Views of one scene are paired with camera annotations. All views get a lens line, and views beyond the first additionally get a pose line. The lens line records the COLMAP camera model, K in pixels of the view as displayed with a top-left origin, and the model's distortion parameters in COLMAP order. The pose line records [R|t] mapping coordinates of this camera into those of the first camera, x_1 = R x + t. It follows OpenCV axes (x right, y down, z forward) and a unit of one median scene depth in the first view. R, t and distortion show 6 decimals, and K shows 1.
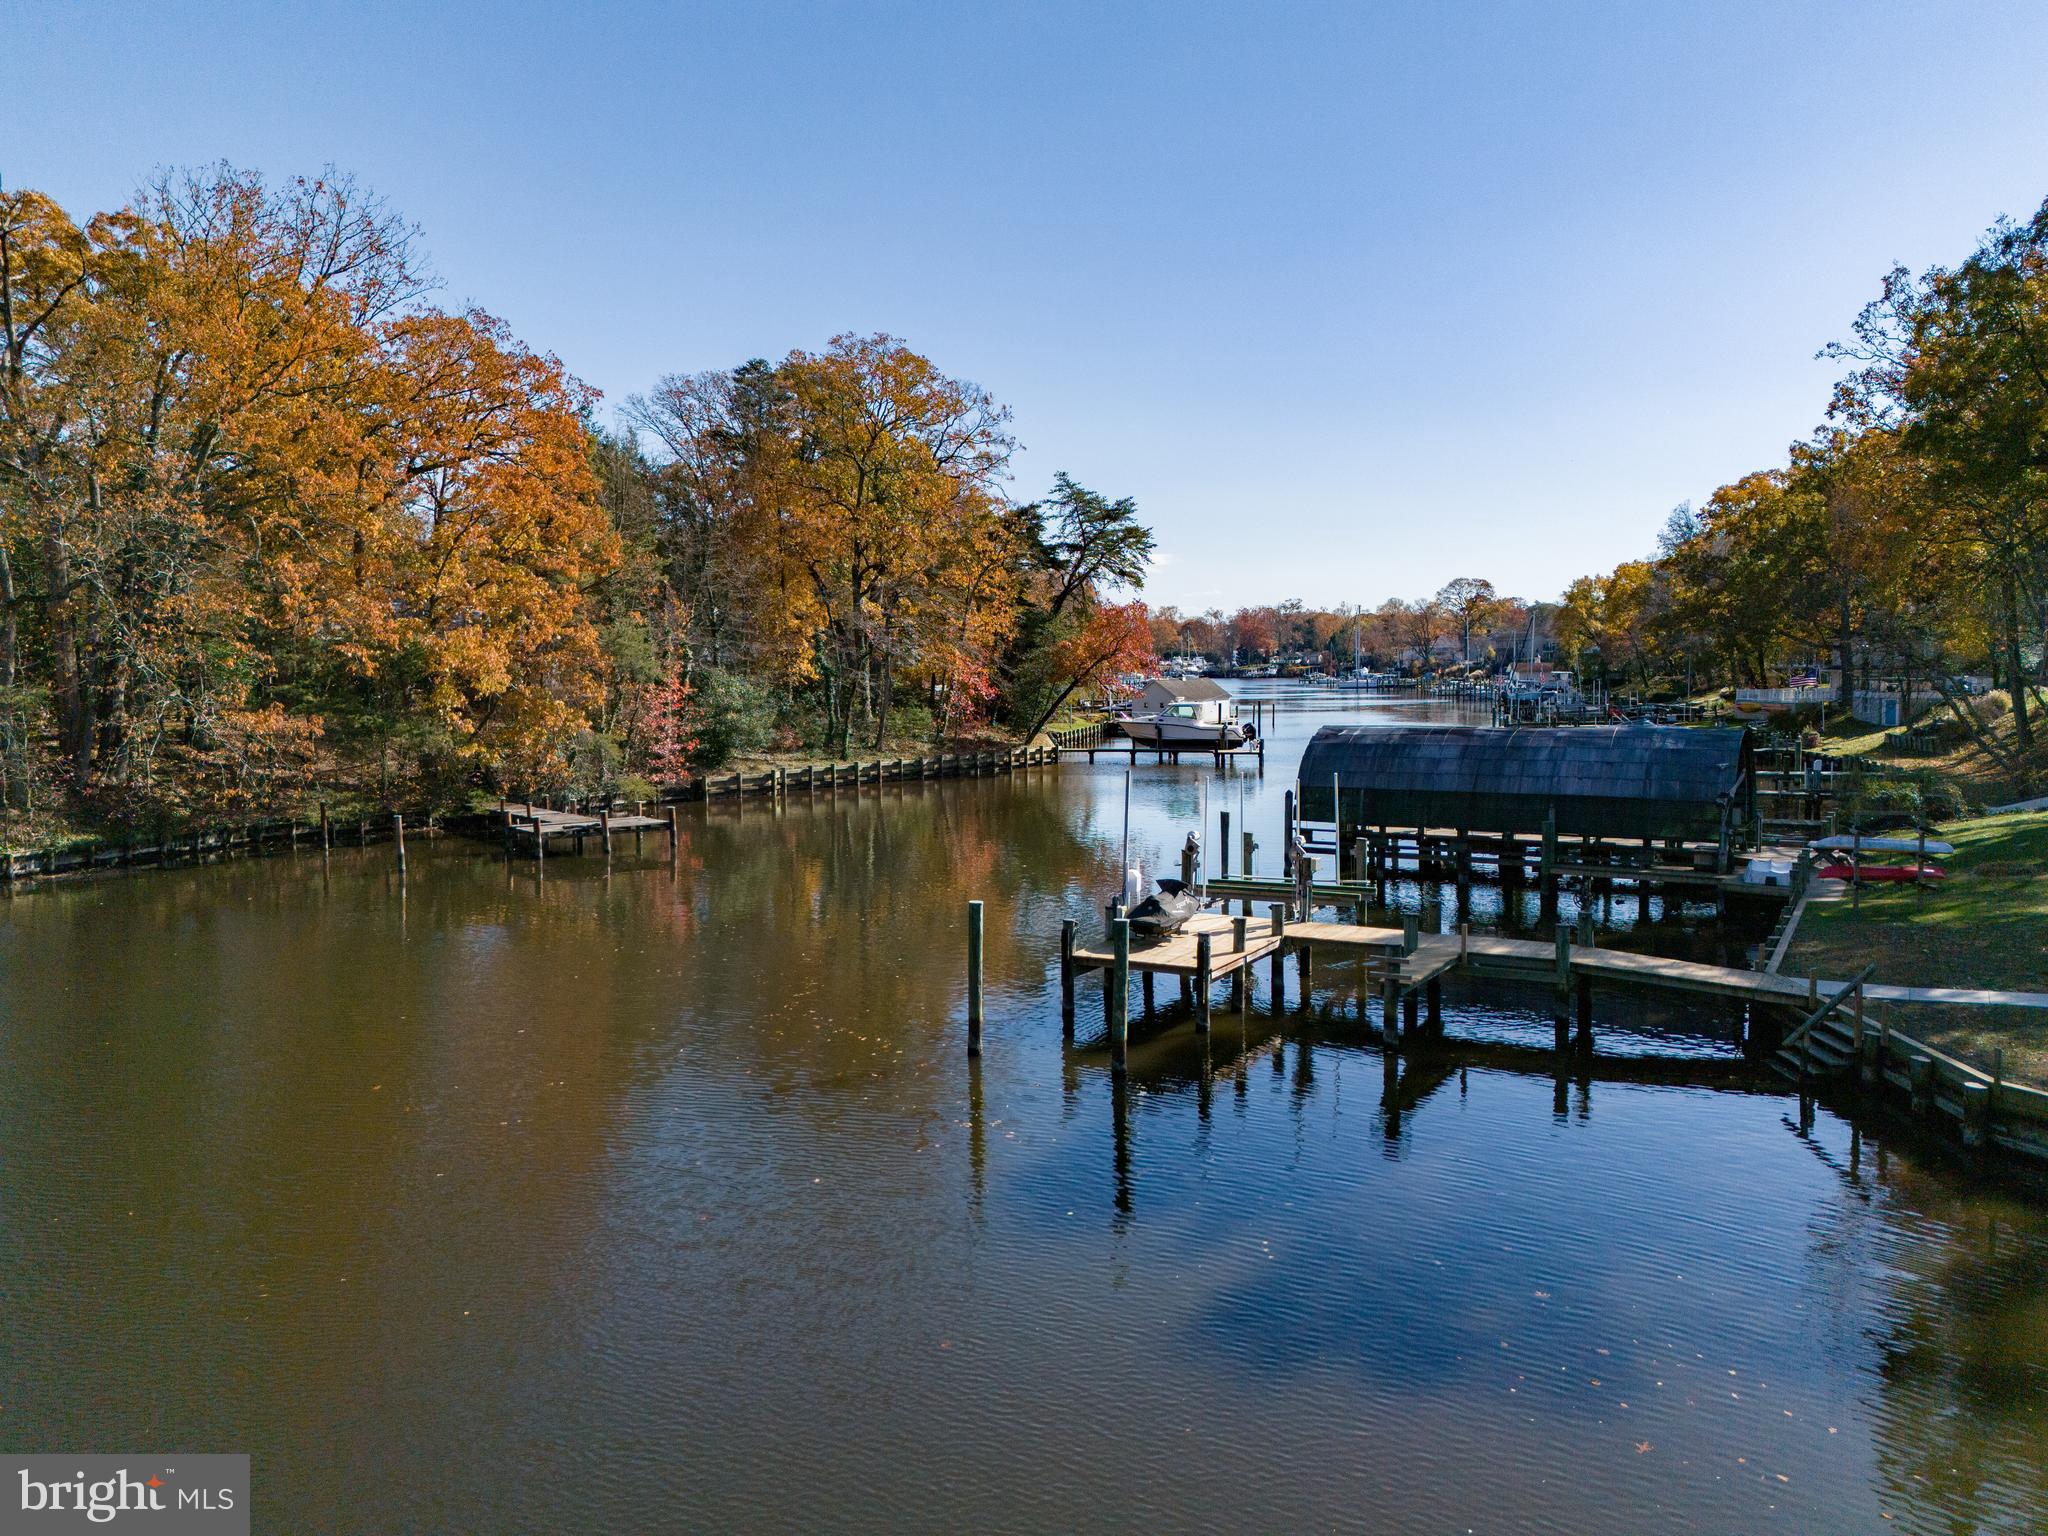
lens RADIAL K [[1528.3, 0, 1024.0], [0, 1528.3, 768.0], [0, 0, 1]] dist [0.131510, -0.190510]
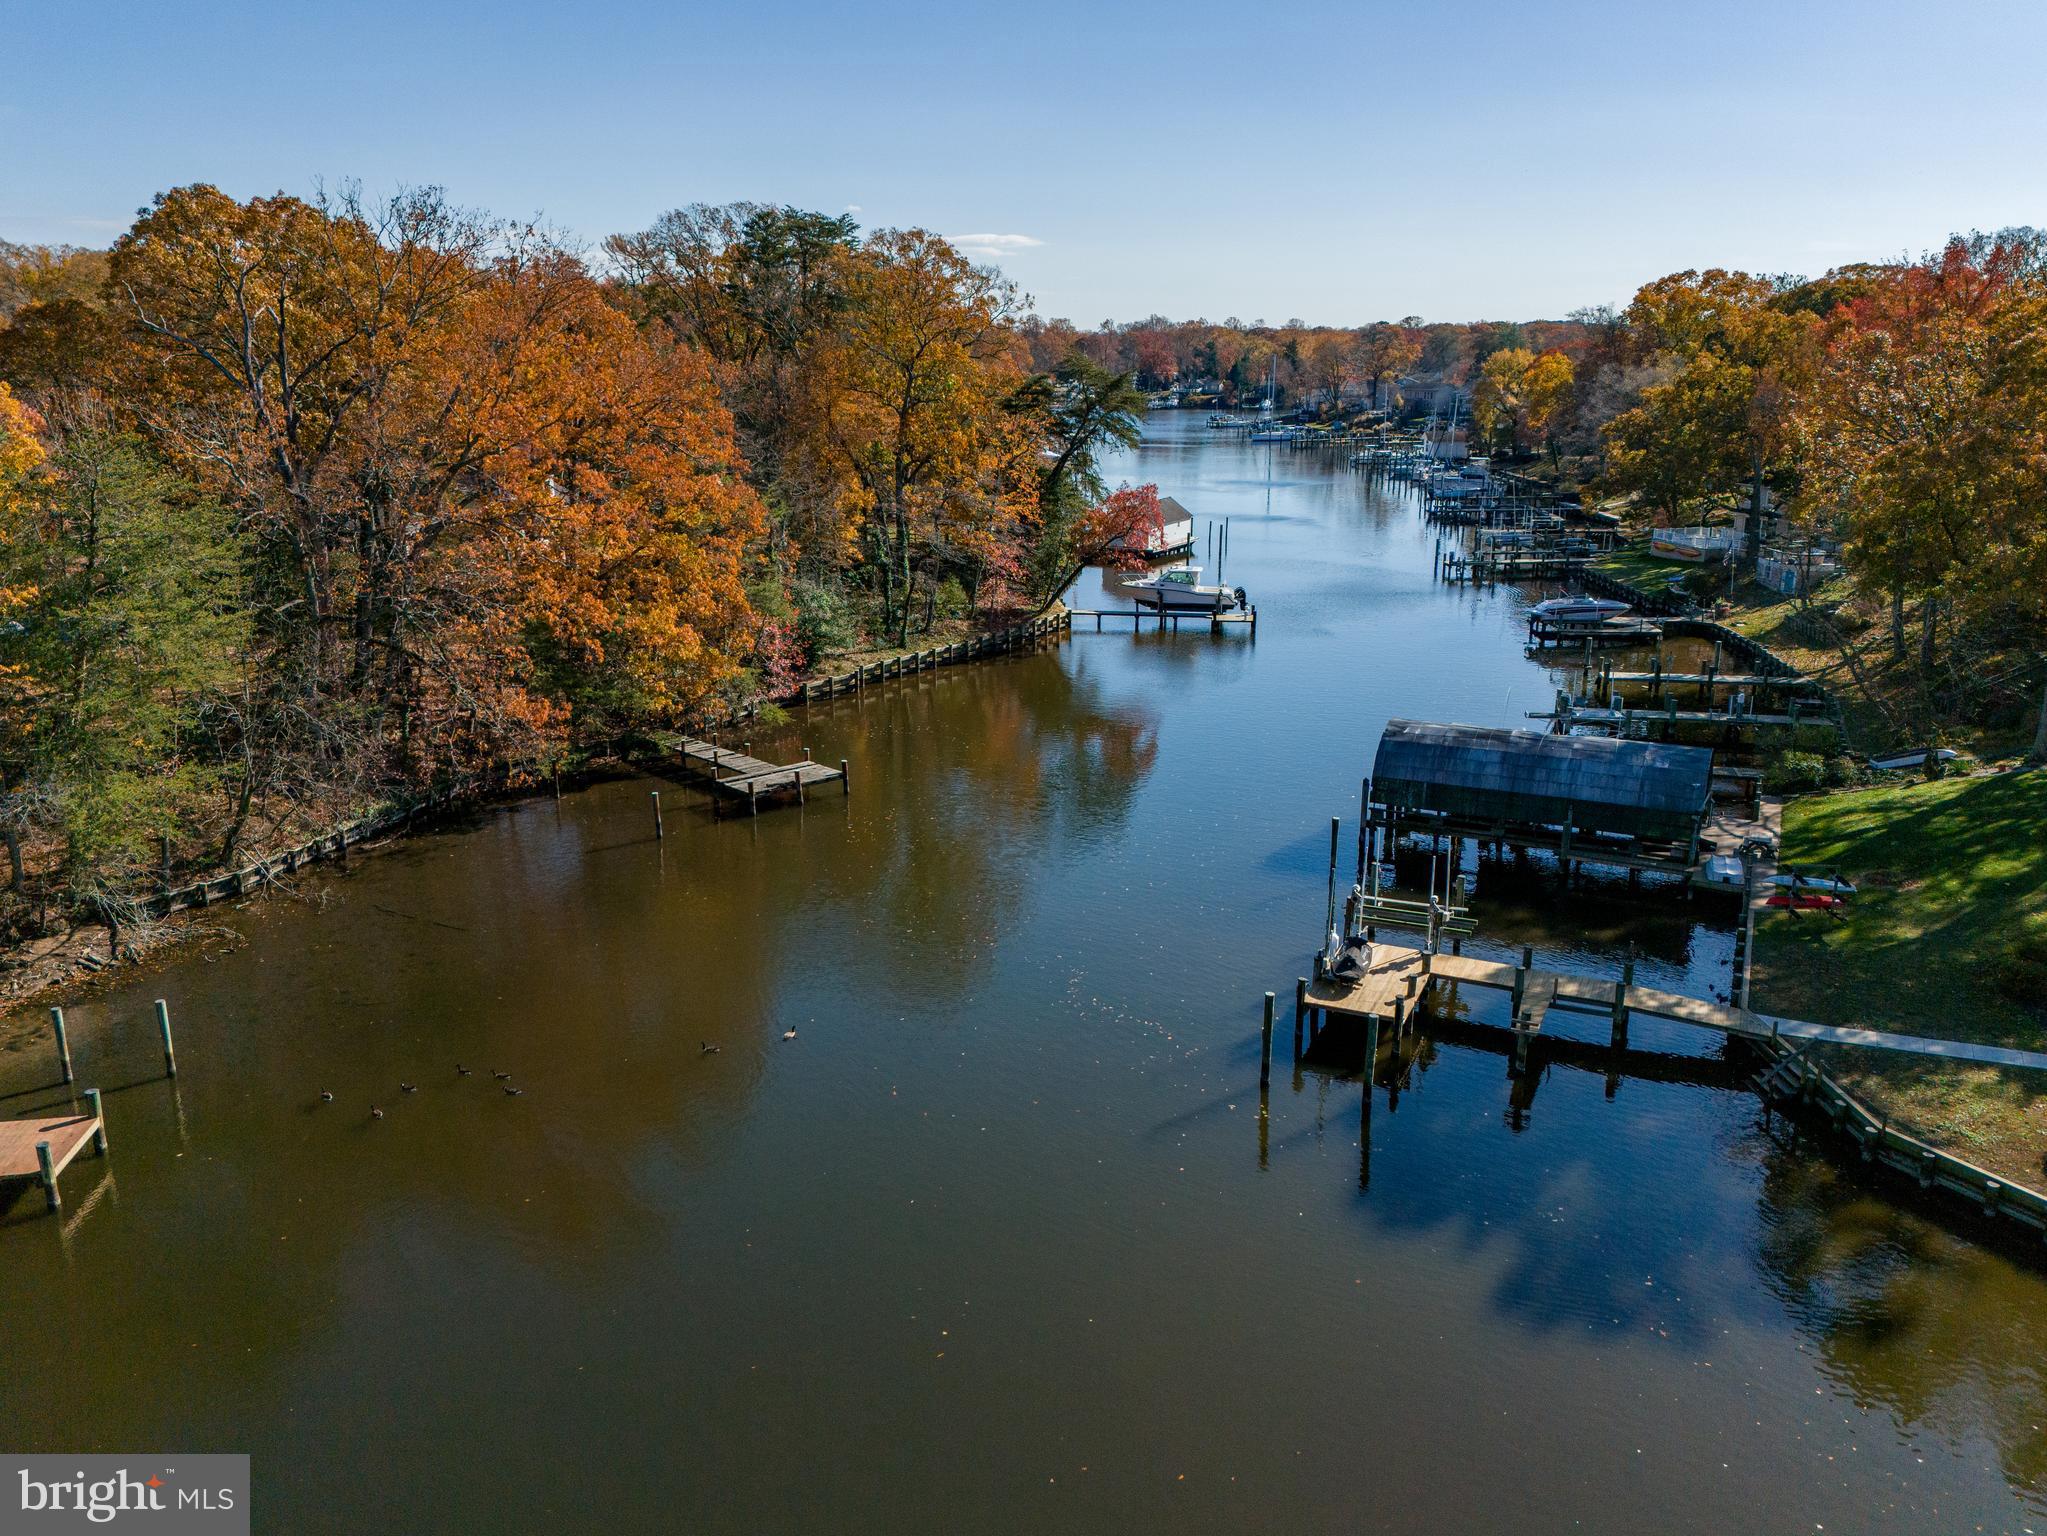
lens RADIAL K [[1567.7, 0, 1023.5], [0, 1567.7, 768.0], [0, 0, 1]] dist [0.126766, -0.227442]
pose [[0.996649, -0.010690, 0.081093, -0.126889], [-0.004472, 0.982818, 0.184522, -0.134964], [-0.081672, -0.184266, 0.979477, -0.160321]]
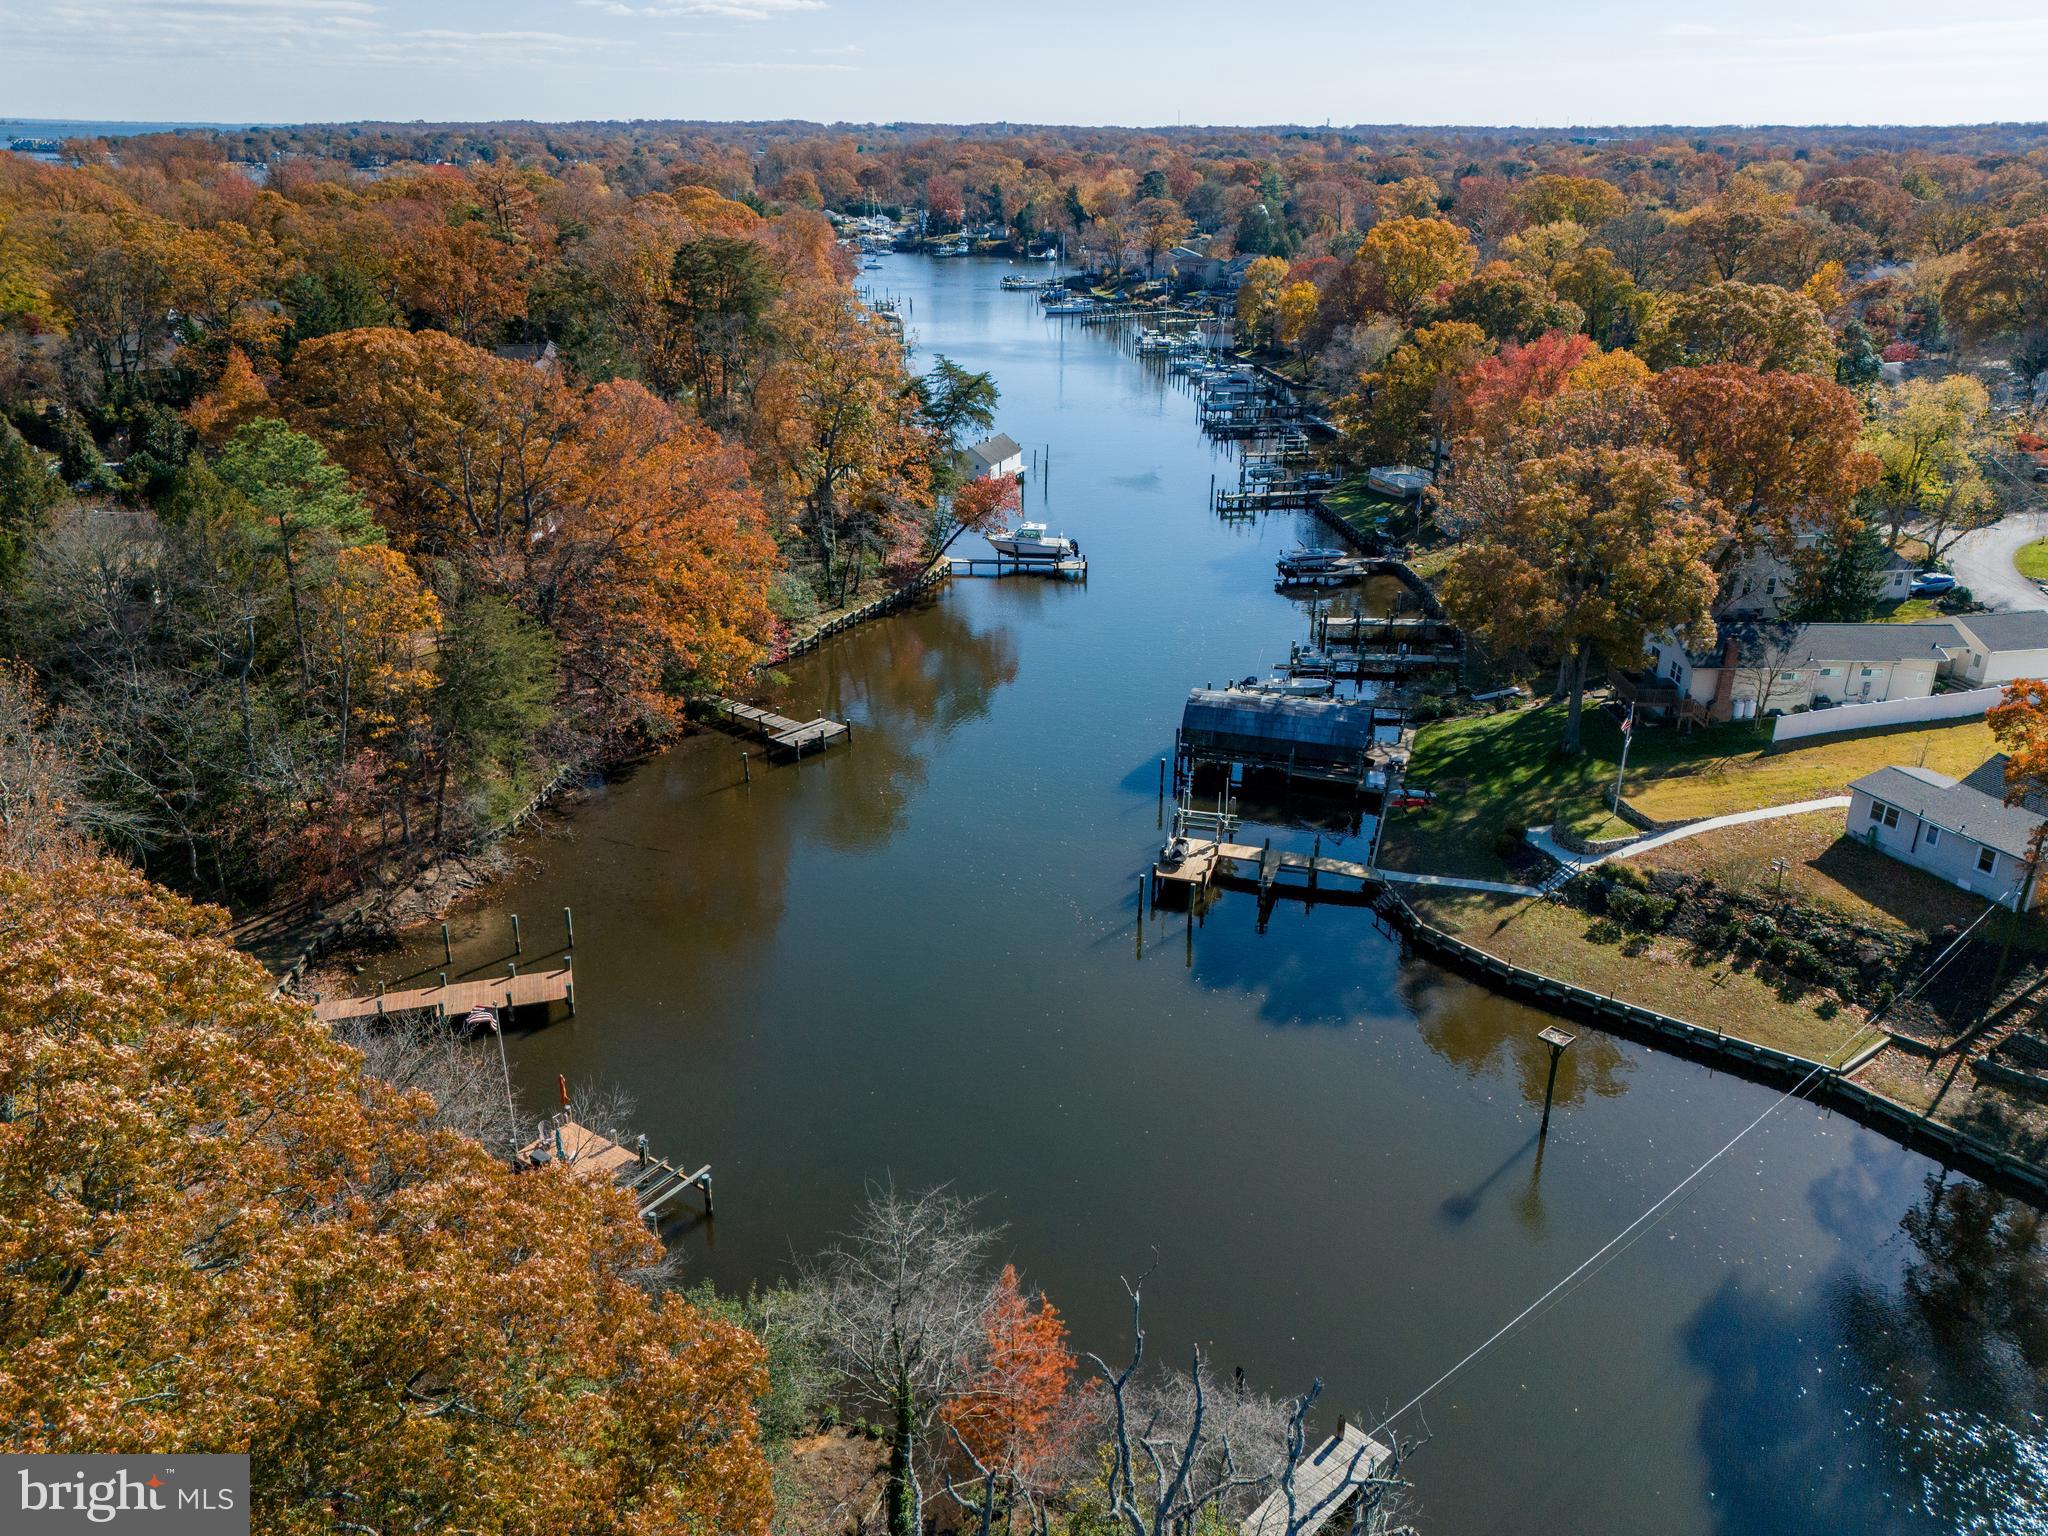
lens RADIAL K [[1528.3, 0, 1024.0], [0, 1528.3, 768.0], [0, 0, 1]] dist [0.131510, -0.190510]
pose [[0.975487, -0.062027, 0.211133, -0.283364], [-0.005126, 0.952787, 0.303595, -0.332381], [-0.219996, -0.297235, 0.929114, -0.555738]]
